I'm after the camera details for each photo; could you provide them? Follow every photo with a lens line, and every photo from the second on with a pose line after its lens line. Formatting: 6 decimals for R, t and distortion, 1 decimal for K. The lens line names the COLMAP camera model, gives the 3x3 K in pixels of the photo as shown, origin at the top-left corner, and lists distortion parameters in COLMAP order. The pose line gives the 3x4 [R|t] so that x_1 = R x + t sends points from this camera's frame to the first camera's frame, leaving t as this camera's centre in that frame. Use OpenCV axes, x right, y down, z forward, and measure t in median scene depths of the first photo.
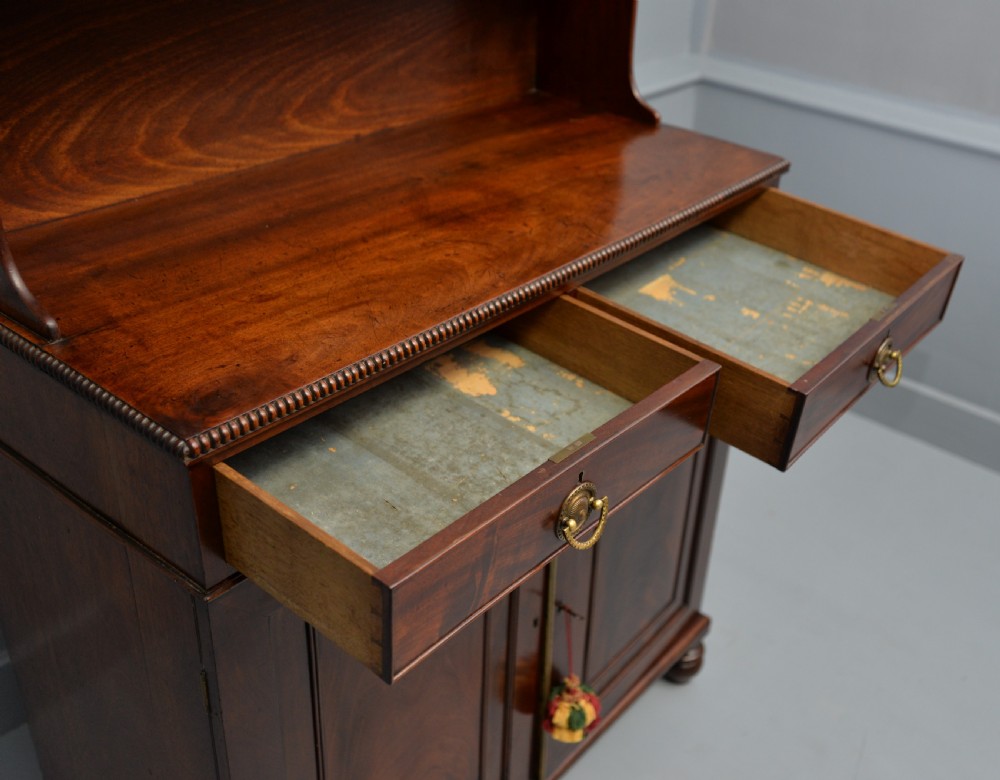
lens RADIAL K [[1046.2, 0, 574.5], [0, 1046.2, 394.2], [0, 0, 1]] dist [0.020241, 0.042194]
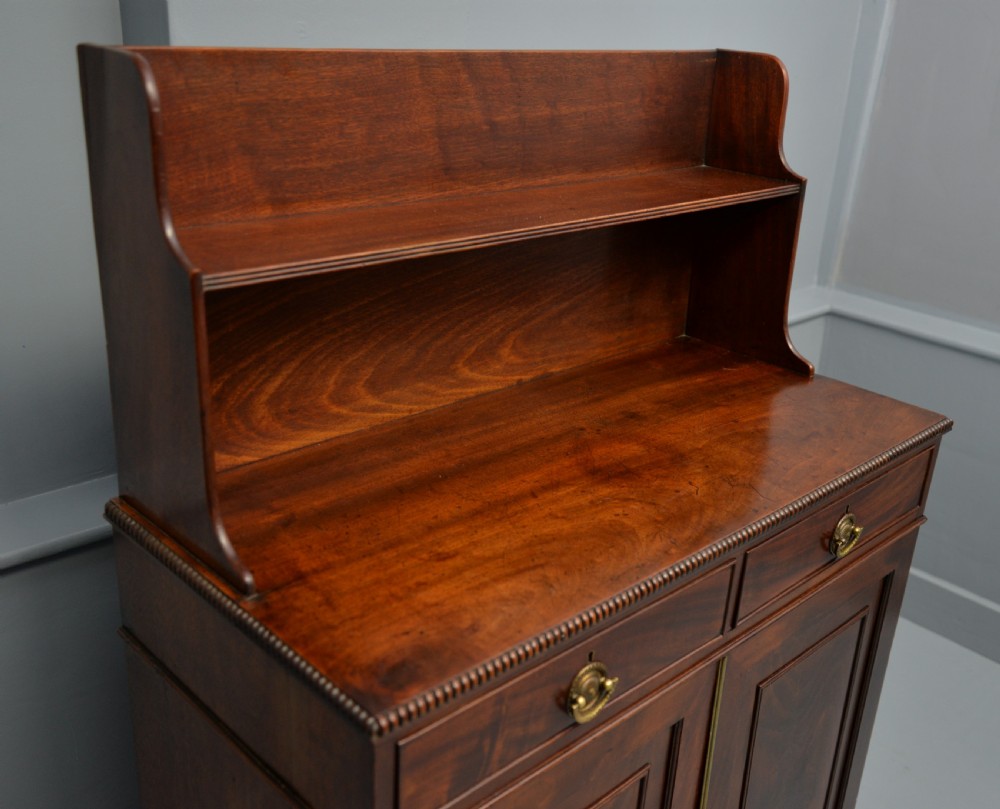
lens RADIAL K [[1041.1, 0, 539.4], [0, 1041.1, 406.9], [0, 0, 1]] dist [0.002766, 0.006025]
pose [[0.991662, 0.038226, -0.123067, -0.072515], [-0.058808, 0.983992, -0.168231, -0.060005], [0.114666, 0.174066, 0.978035, 0.003054]]
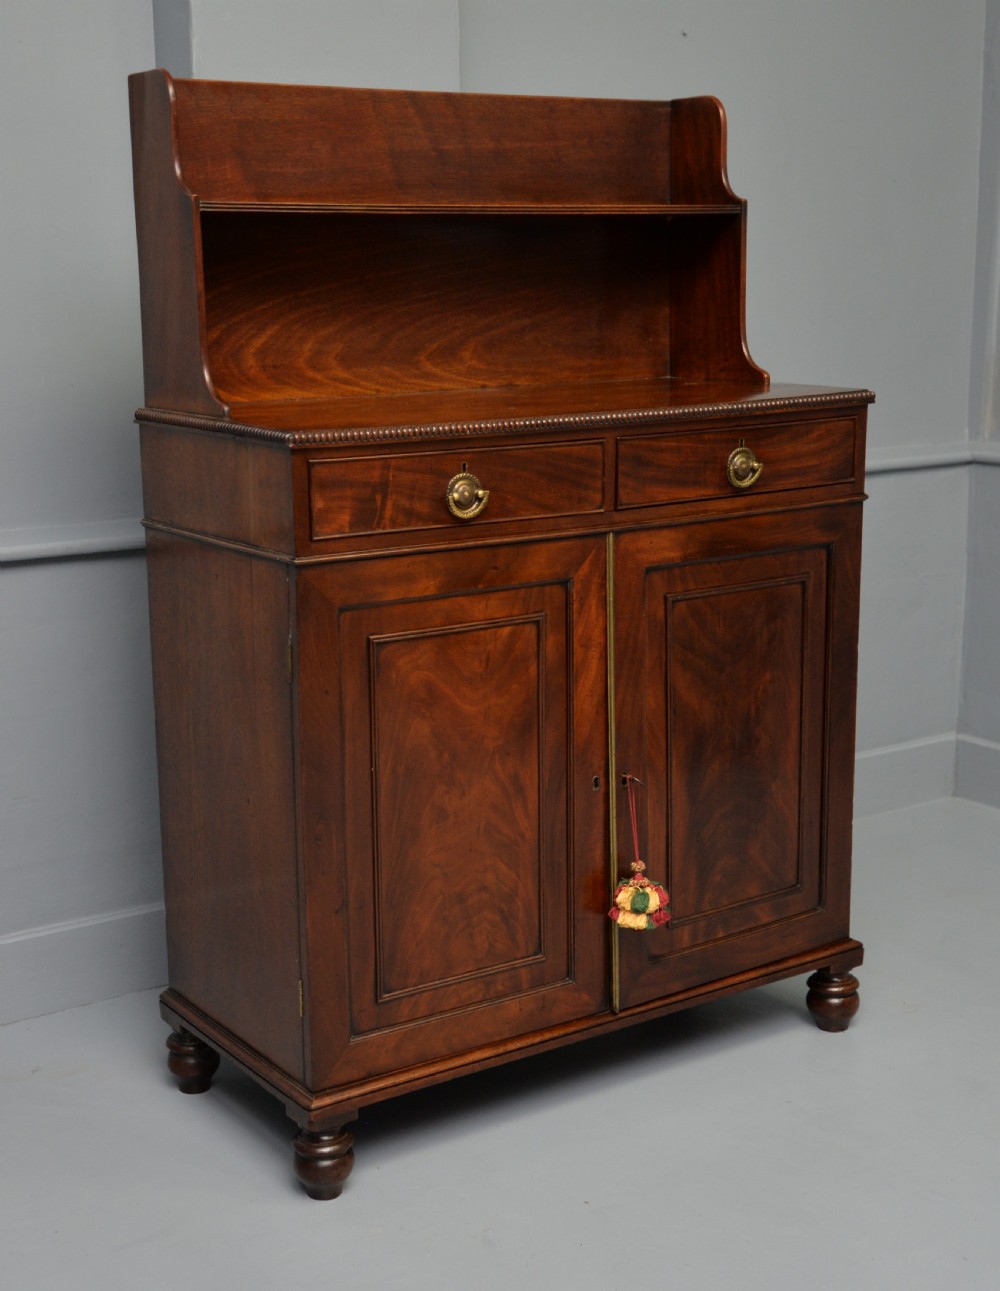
lens RADIAL K [[1929.1, 0, 538.6], [0, 1929.1, 692.1], [0, 0, 1]] dist [0.035453, 0.064413]
pose [[0.953417, -0.011773, -0.301426, 0.594899], [-0.086504, 0.946602, -0.310584, 0.887027], [0.288987, 0.322190, 0.901488, -0.971250]]
